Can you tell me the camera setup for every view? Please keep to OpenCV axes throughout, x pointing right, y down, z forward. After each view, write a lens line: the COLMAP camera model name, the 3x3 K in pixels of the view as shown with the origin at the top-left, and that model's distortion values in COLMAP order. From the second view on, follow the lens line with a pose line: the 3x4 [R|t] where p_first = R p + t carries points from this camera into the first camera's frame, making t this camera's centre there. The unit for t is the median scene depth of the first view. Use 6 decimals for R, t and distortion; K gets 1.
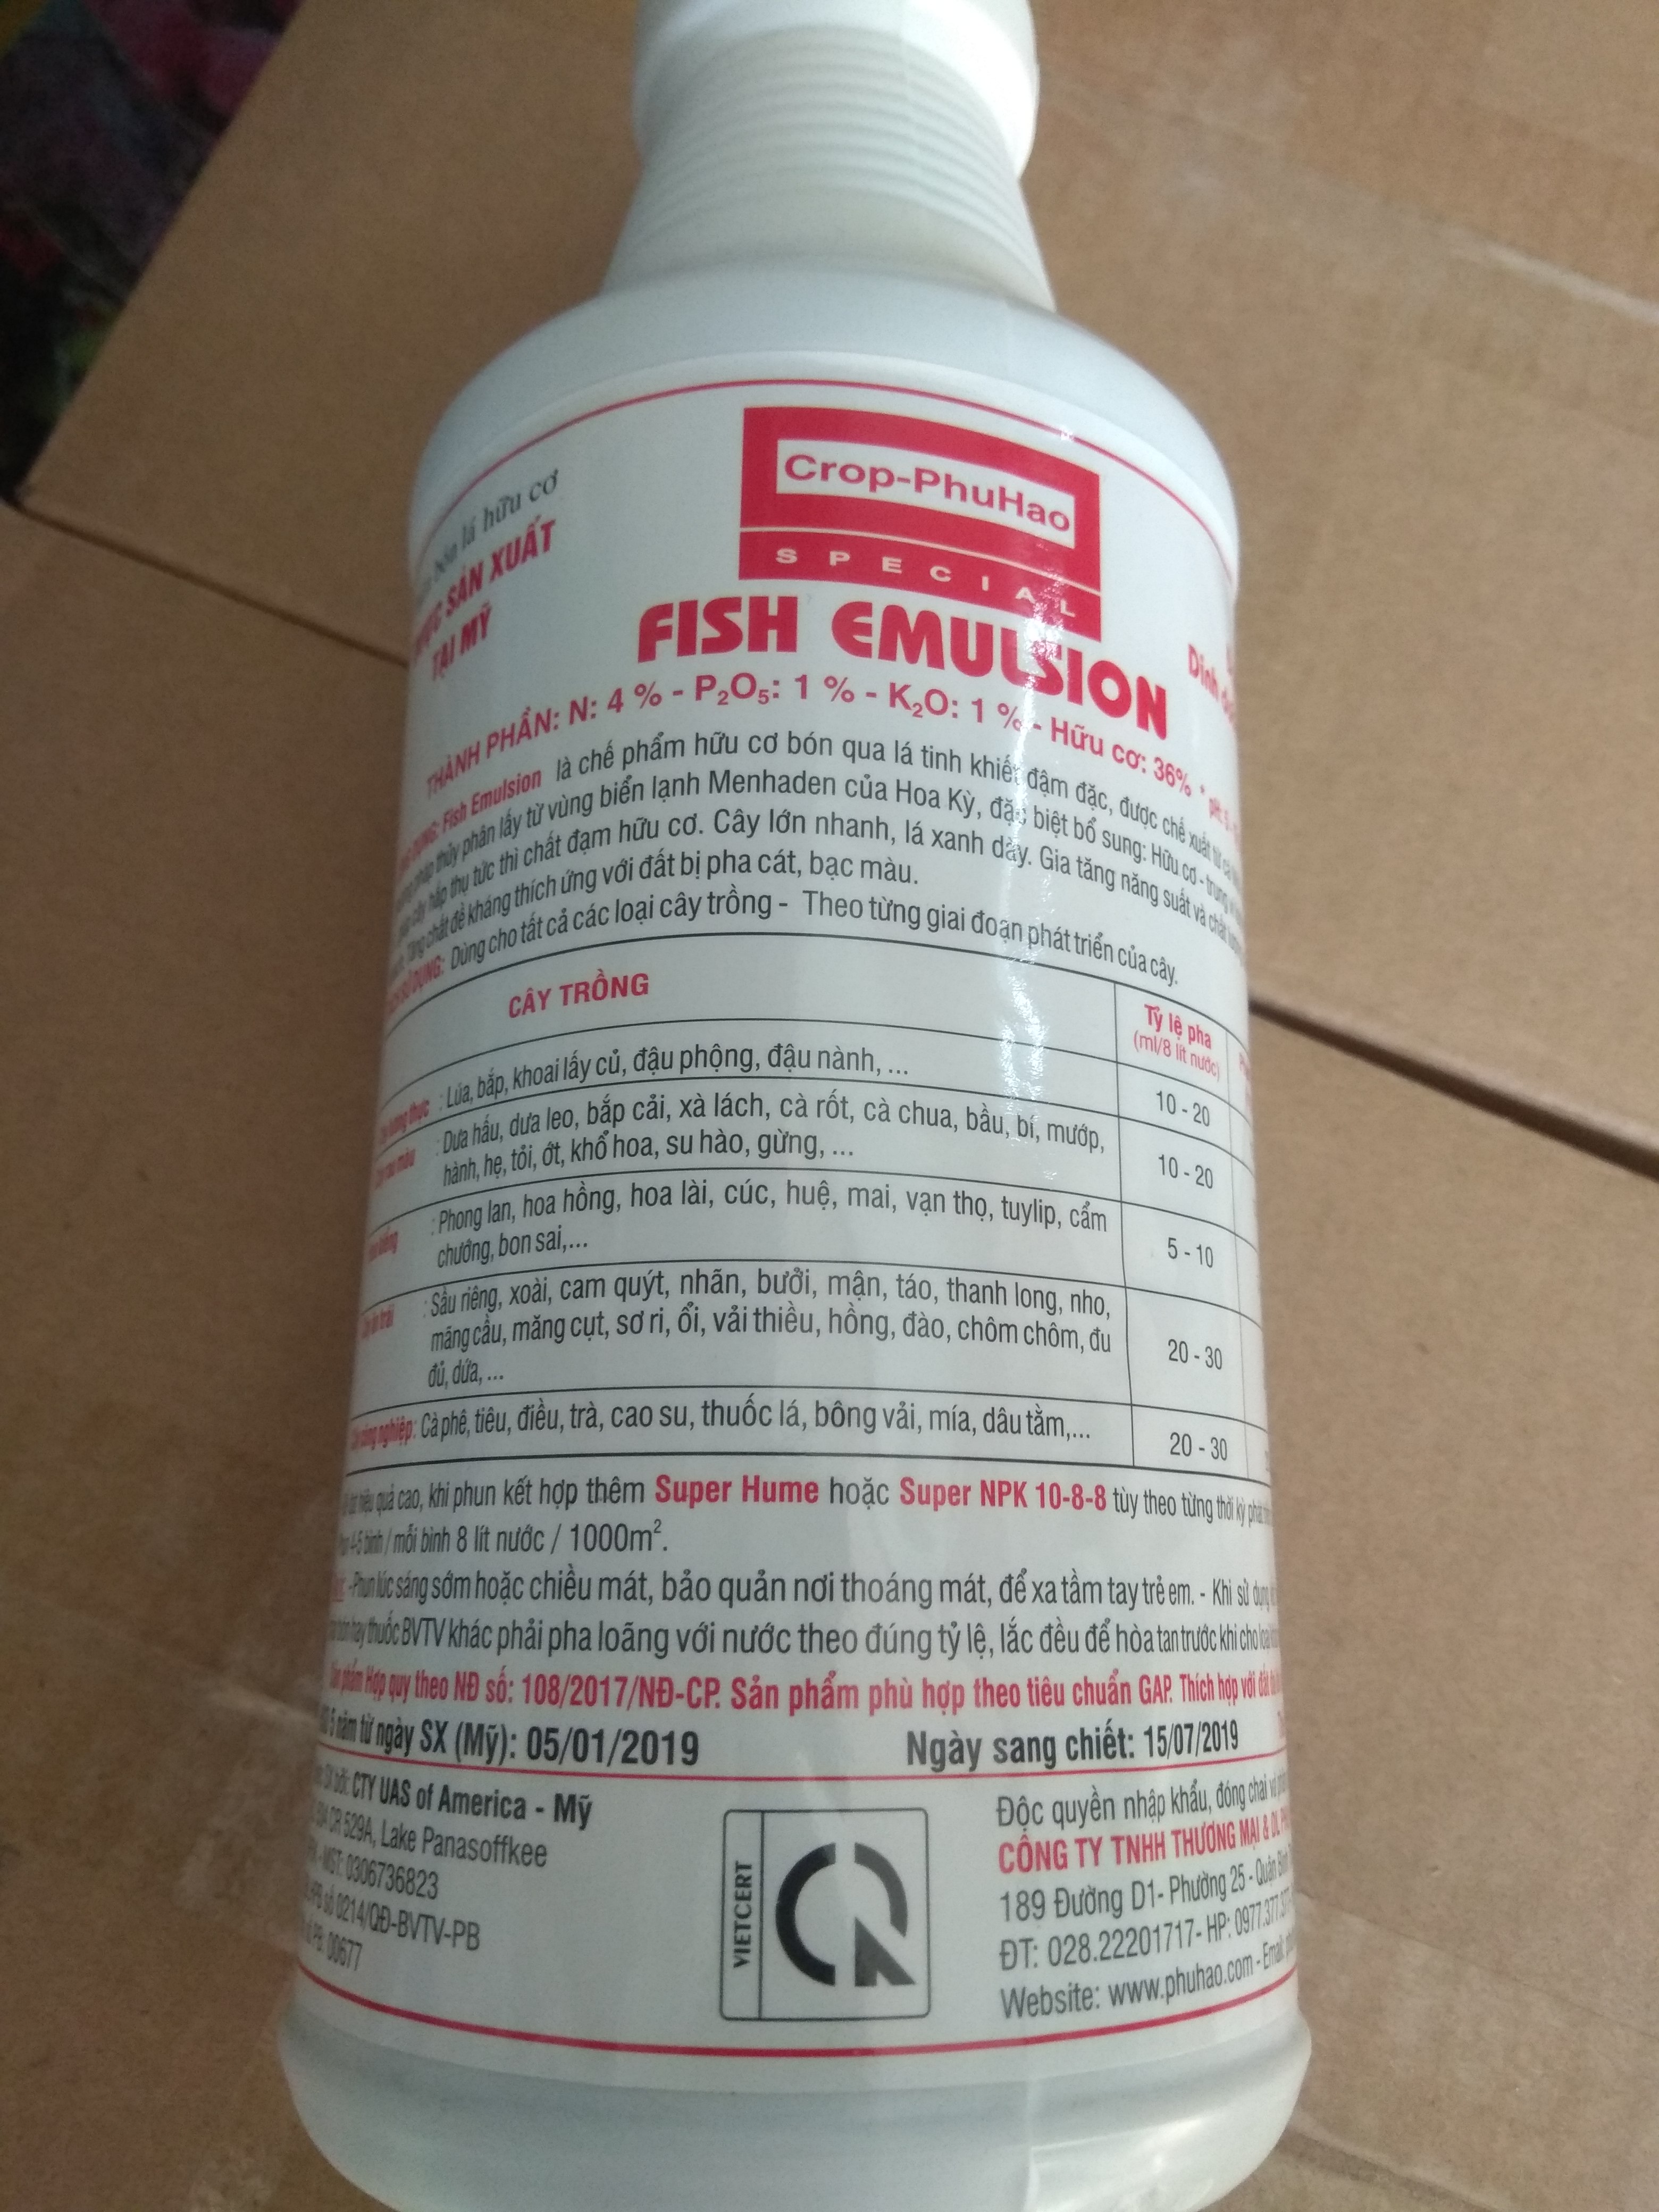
lens RADIAL K [[1782.5, 0, 819.5], [0, 1782.5, 1105.9], [0, 0, 1]] dist [0.125259, -0.309124]
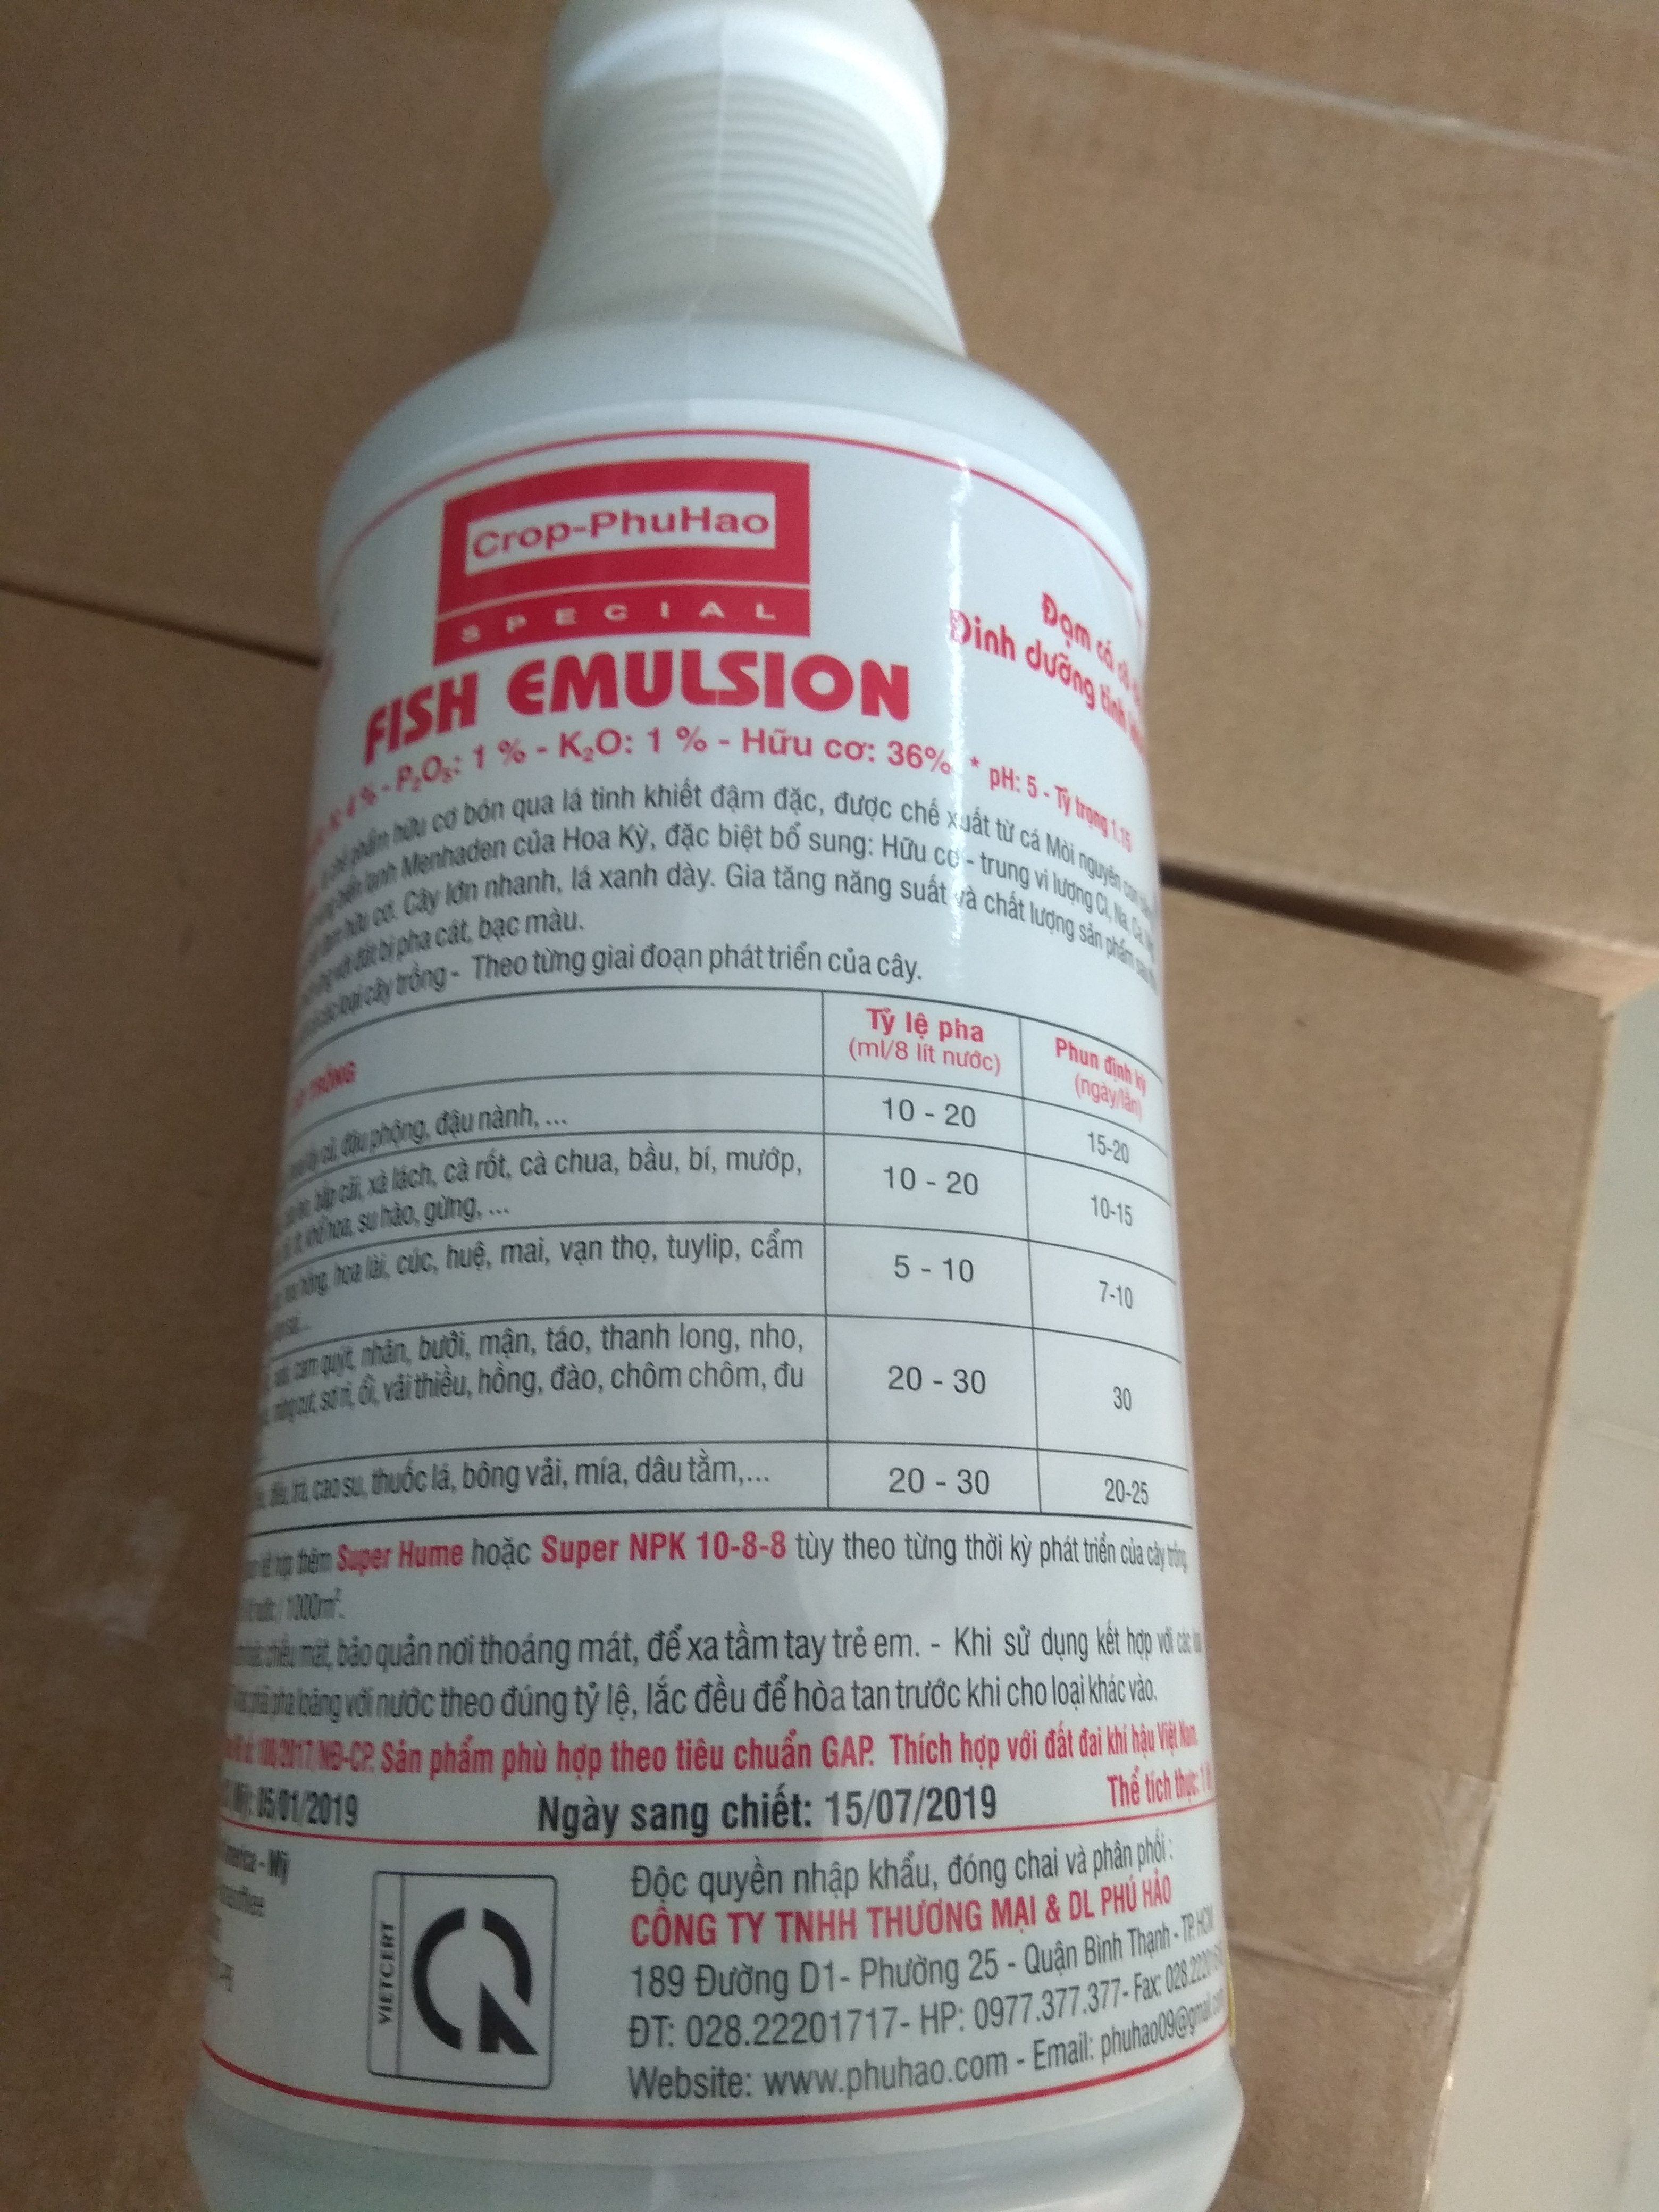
lens RADIAL K [[1782.5, 0, 819.5], [0, 1782.5, 1105.9], [0, 0, 1]] dist [0.125259, -0.309124]
pose [[0.906631, -0.139875, -0.398064, 0.584575], [0.130265, 0.990154, -0.051236, 0.042549], [0.401311, -0.005402, 0.915926, 0.153207]]
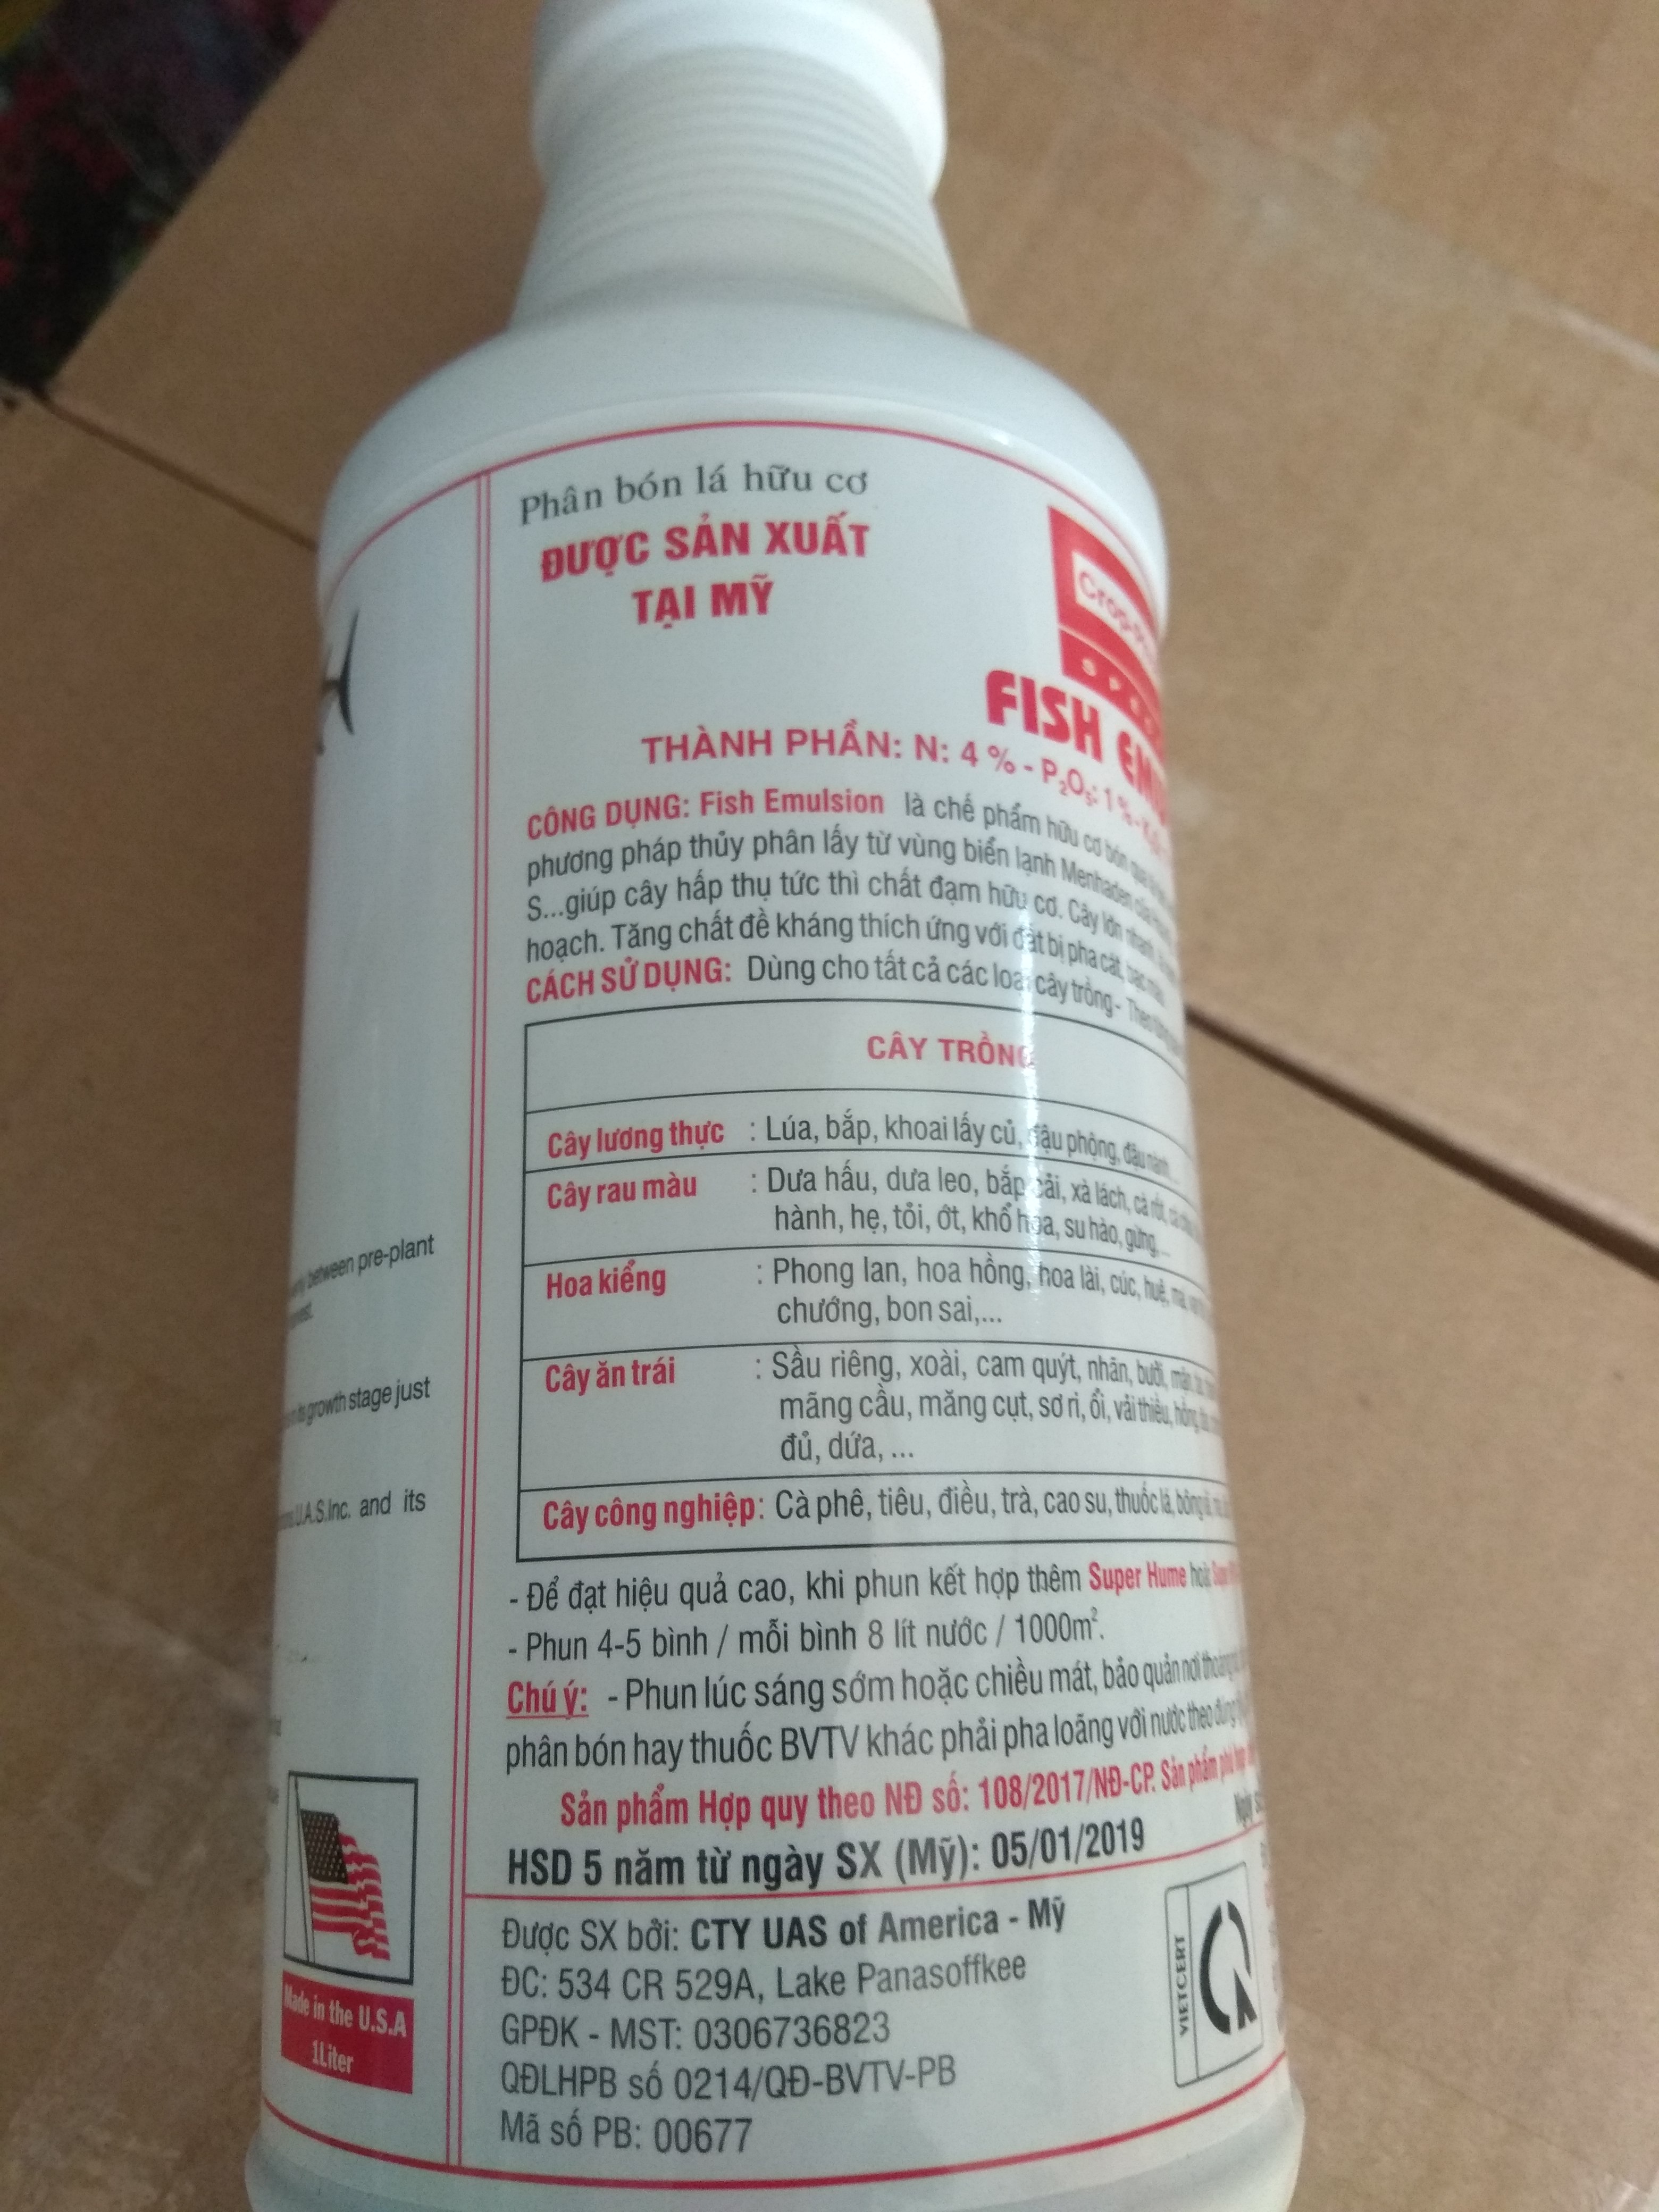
lens RADIAL K [[1777.2, 0, 829.5], [0, 1777.2, 1106.0], [0, 0, 1]] dist [0.129341, -0.322342]
pose [[0.680472, 0.161058, 0.714855, -0.903069], [-0.154335, 0.985164, -0.075048, 0.050620], [-0.716337, -0.059259, 0.695234, 0.407256]]
